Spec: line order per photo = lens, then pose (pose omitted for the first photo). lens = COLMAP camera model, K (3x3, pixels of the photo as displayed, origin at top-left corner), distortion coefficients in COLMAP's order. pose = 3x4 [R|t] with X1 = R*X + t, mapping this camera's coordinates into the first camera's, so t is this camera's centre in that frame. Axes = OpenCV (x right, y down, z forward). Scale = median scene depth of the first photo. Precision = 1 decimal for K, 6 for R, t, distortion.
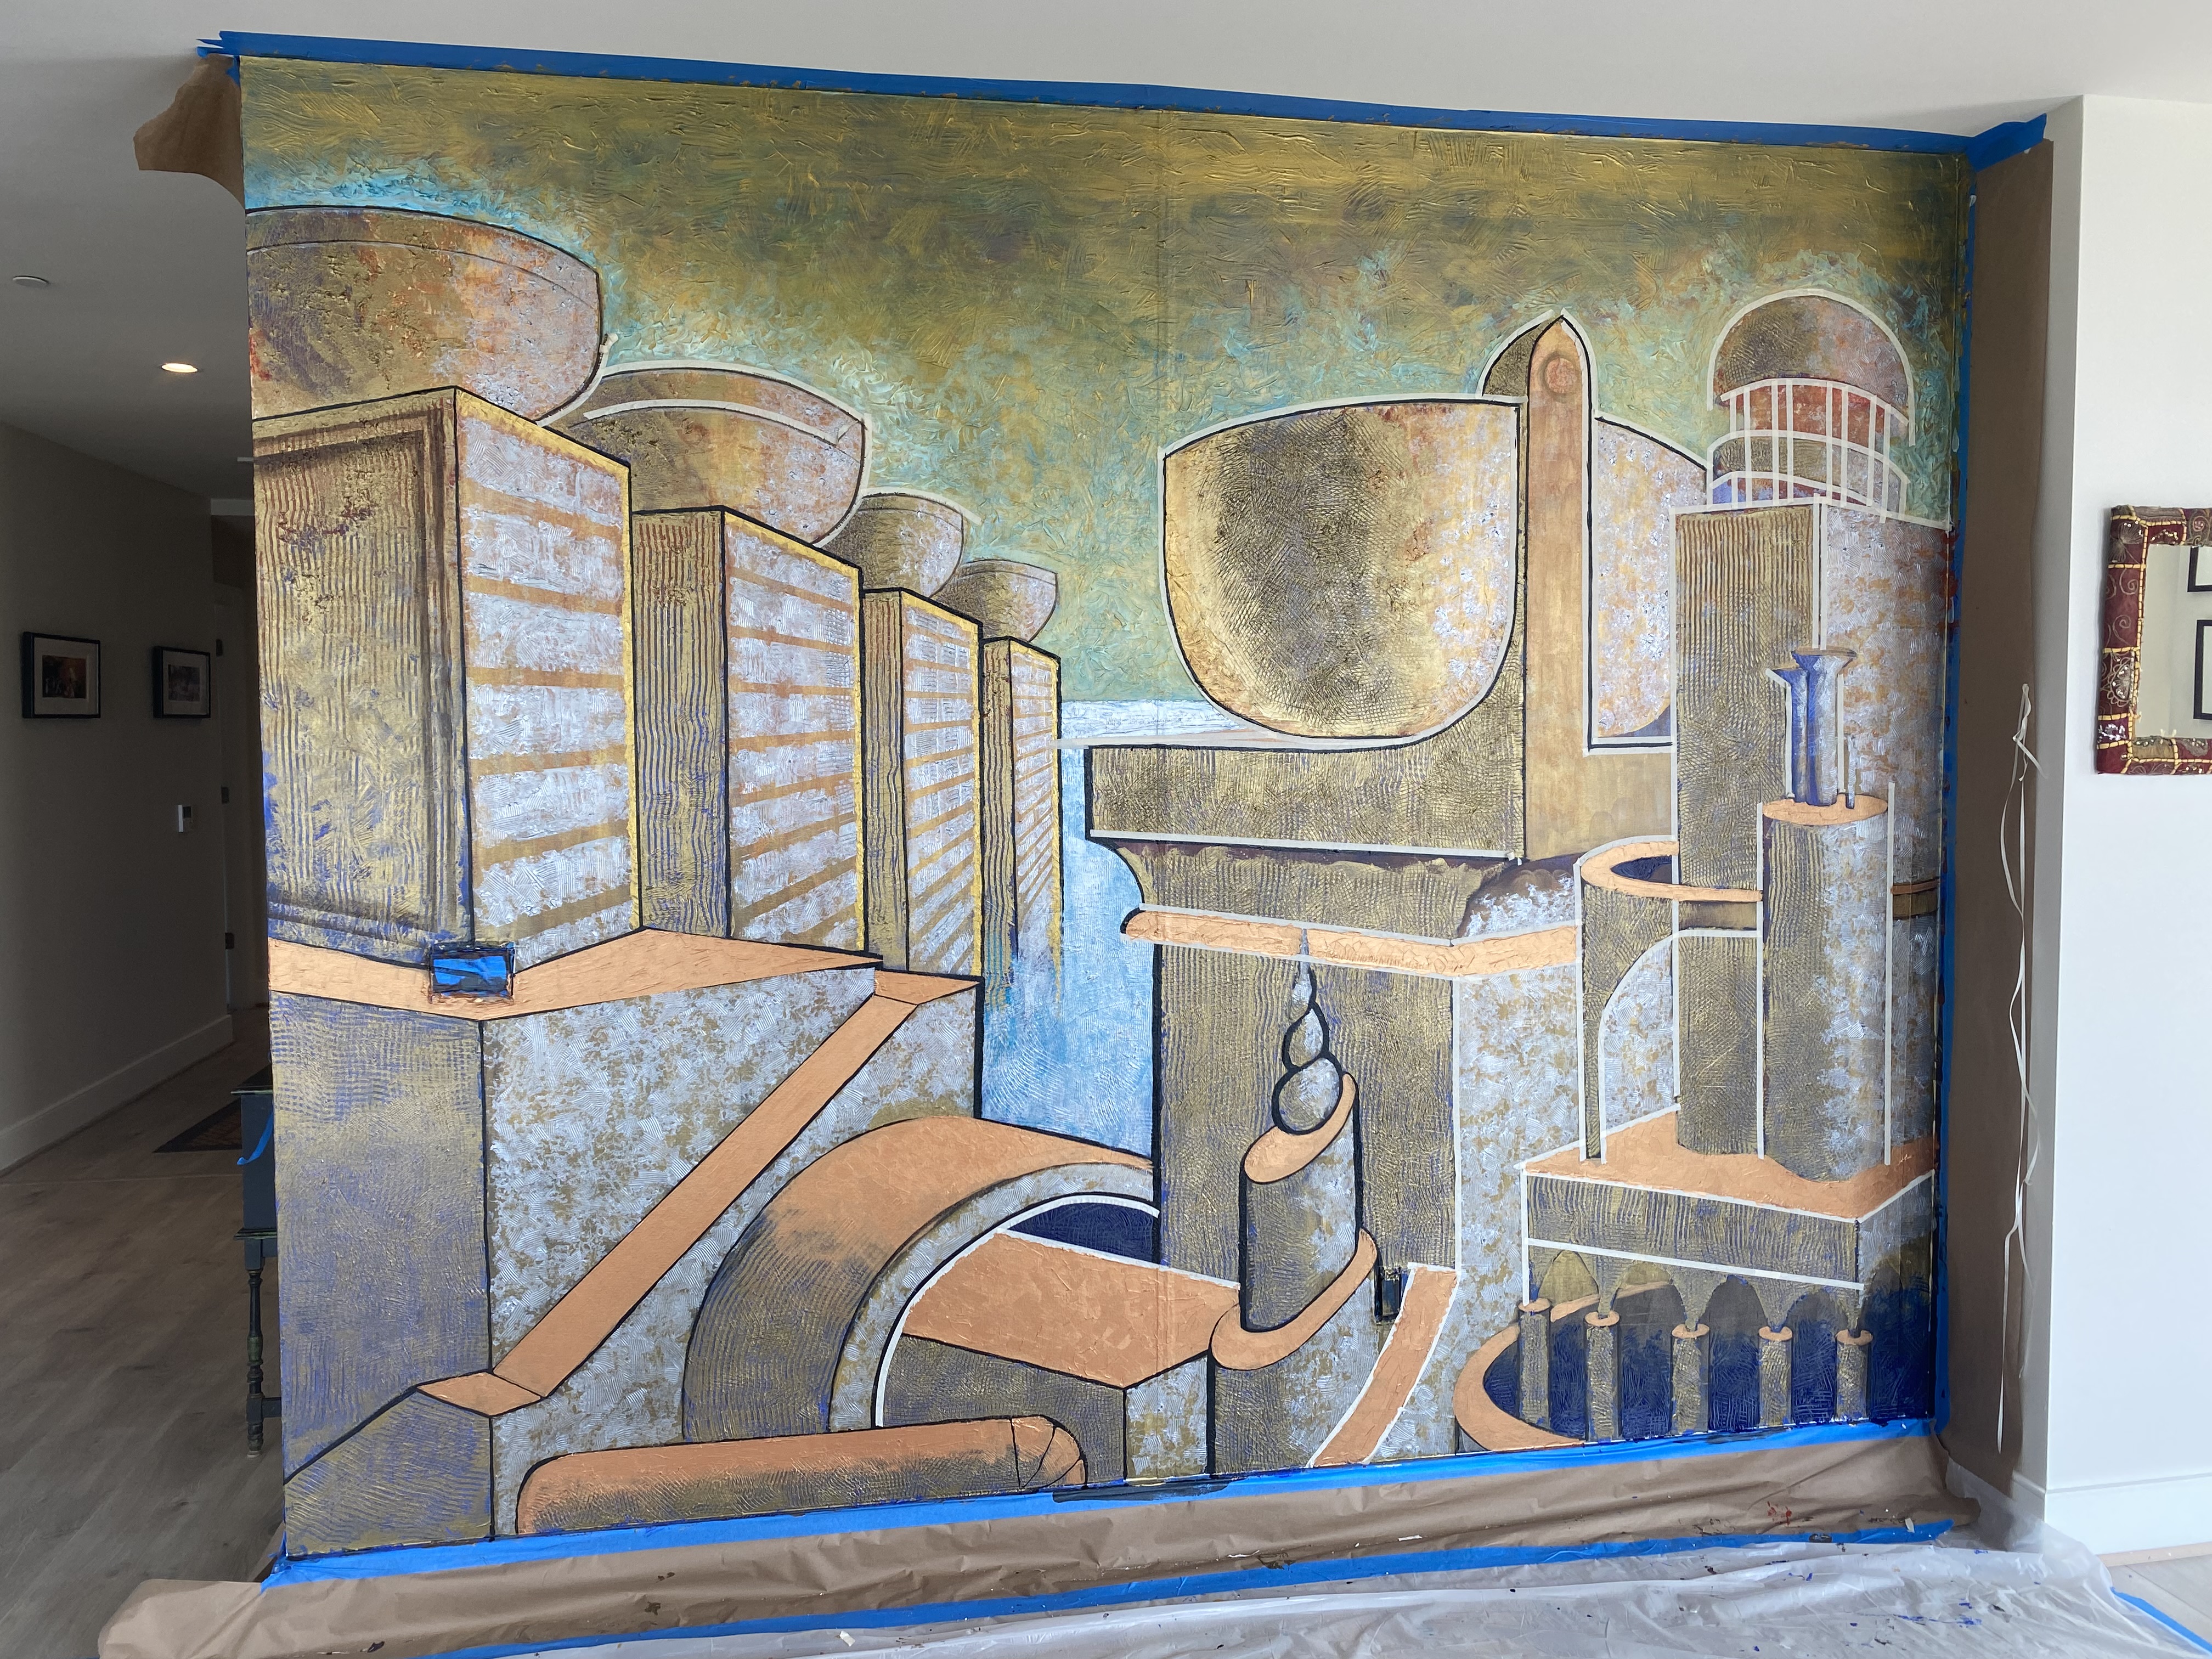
lens RADIAL K [[1724.2, 0, 1066.1], [0, 1724.2, 831.5], [0, 0, 1]] dist [0.009831, 0.010754]
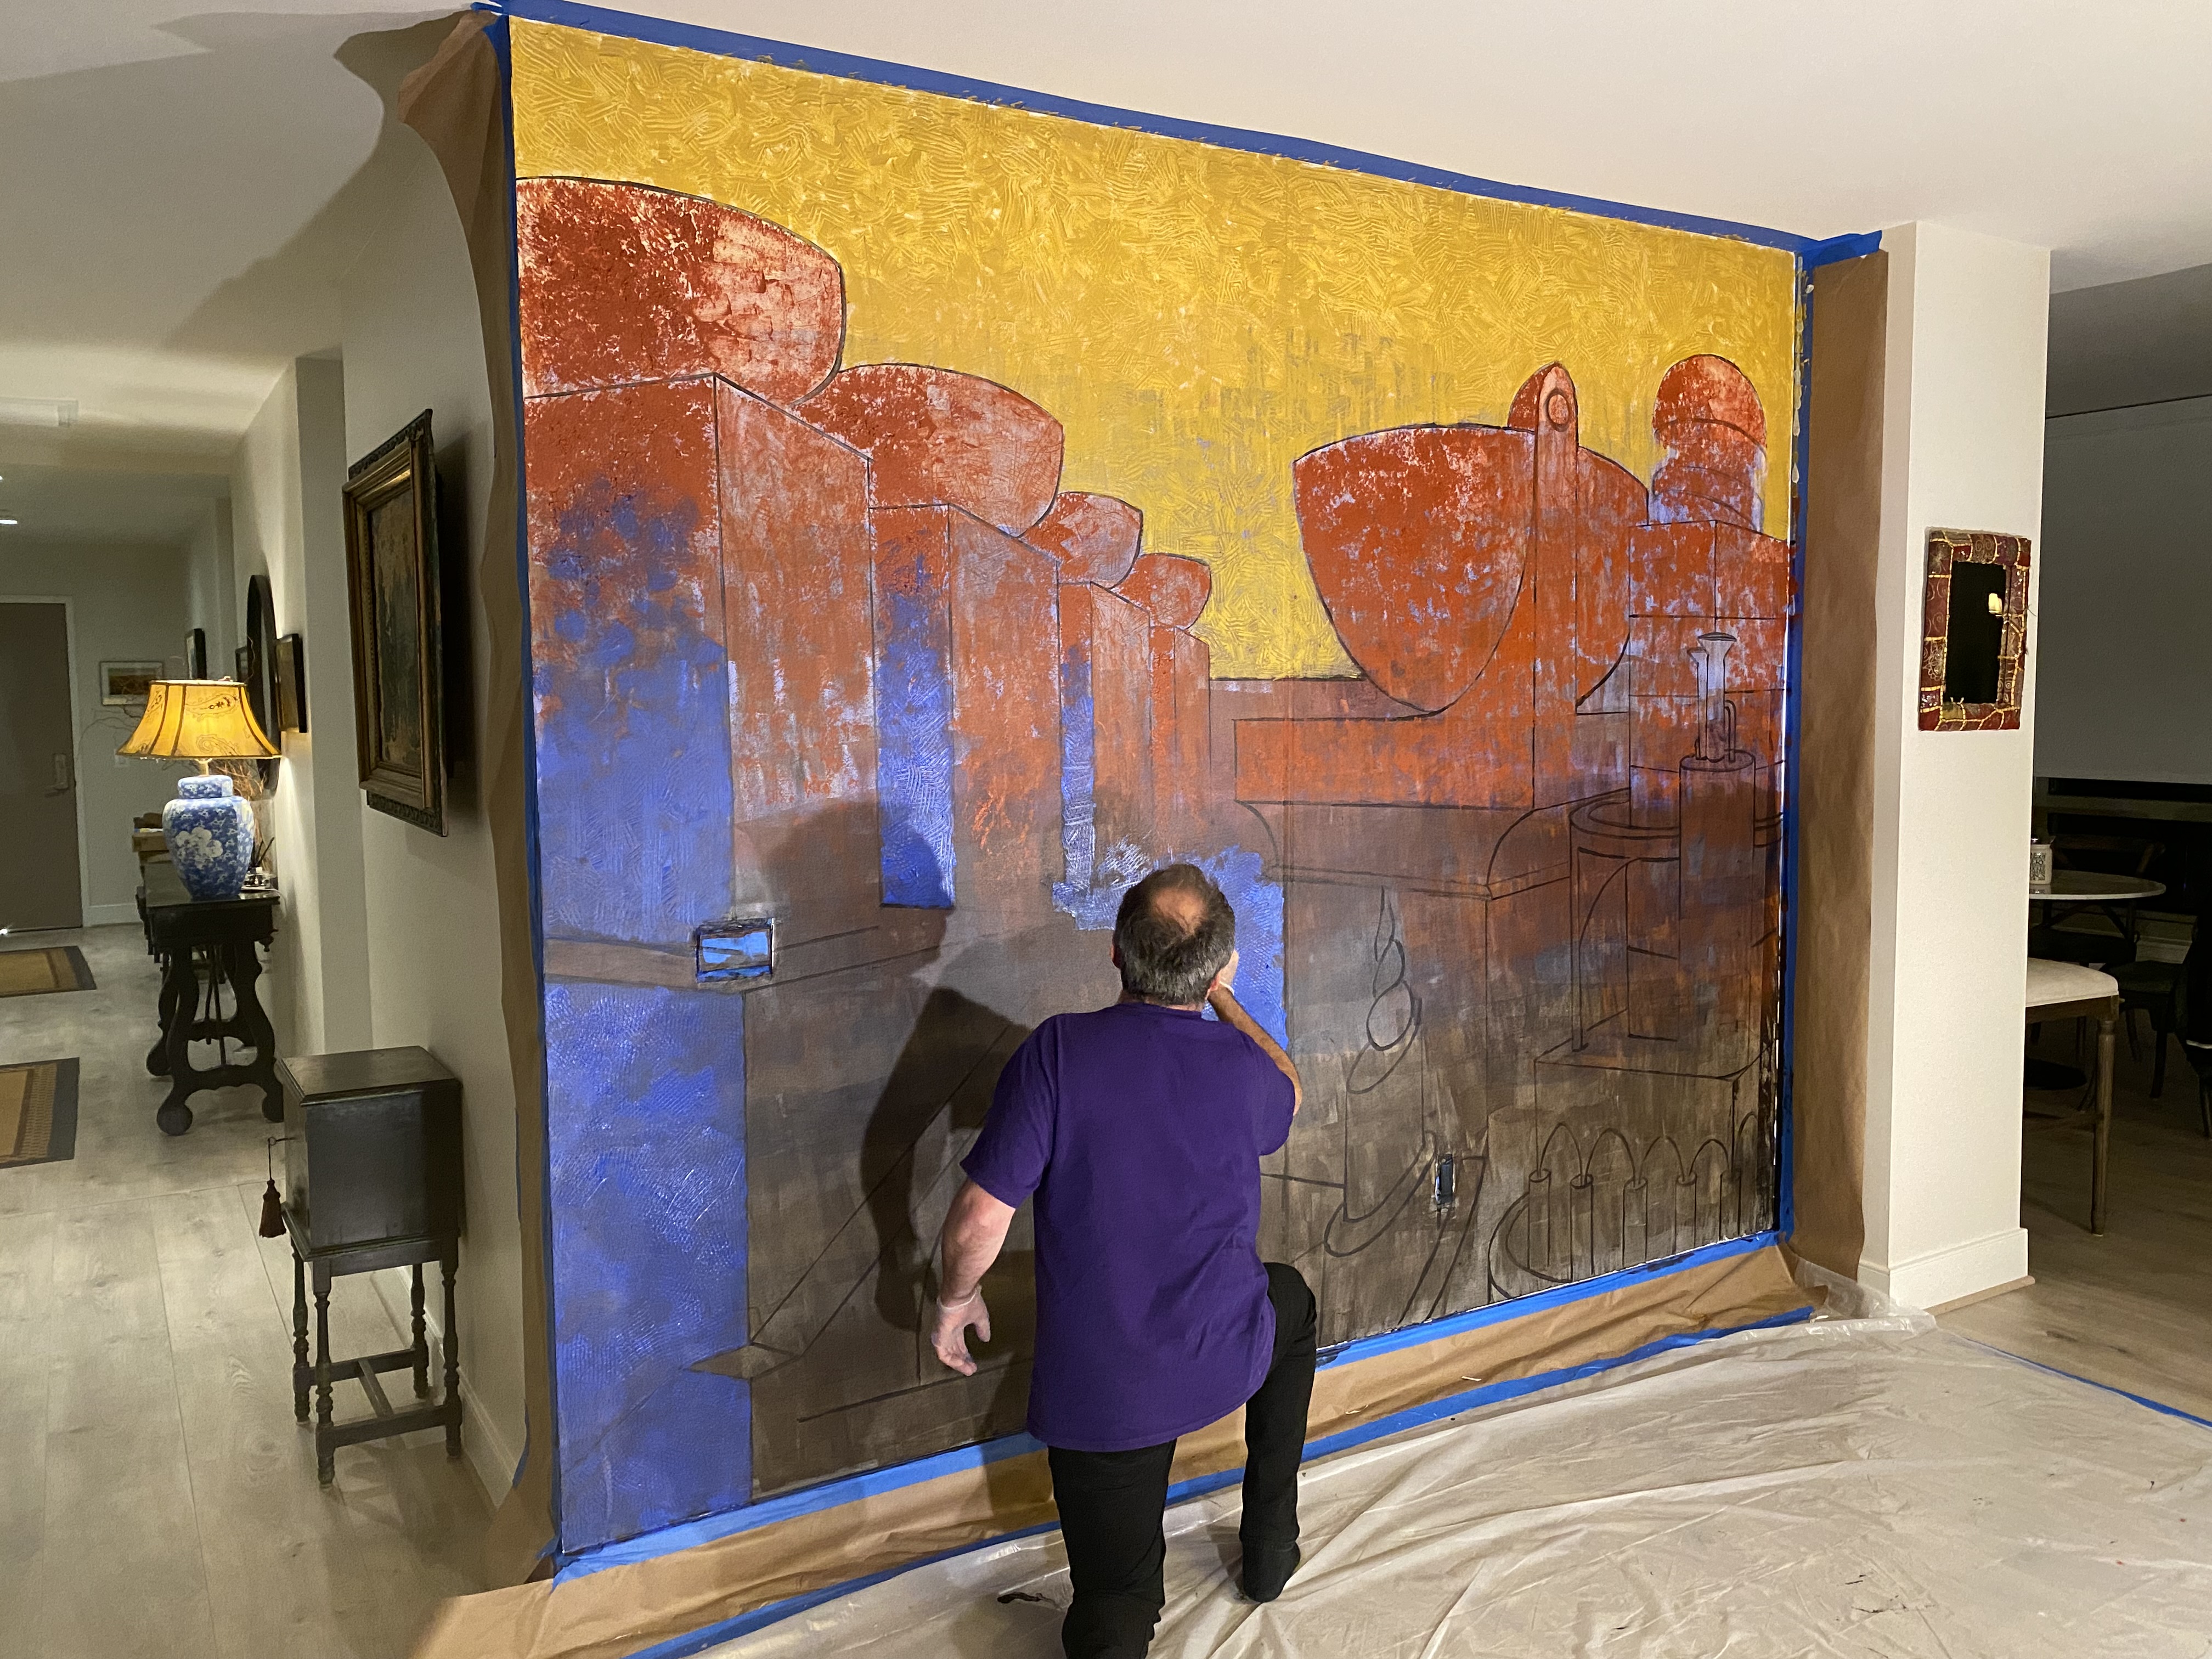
lens RADIAL K [[1705.1, 0, 1106.0], [0, 1705.1, 829.5], [0, 0, 1]] dist [0.026614, -0.006394]
pose [[0.934537, -0.035111, 0.354129, -0.473666], [0.028315, 0.999302, 0.024355, -0.007344], [-0.354737, -0.012734, 0.934879, -0.015614]]
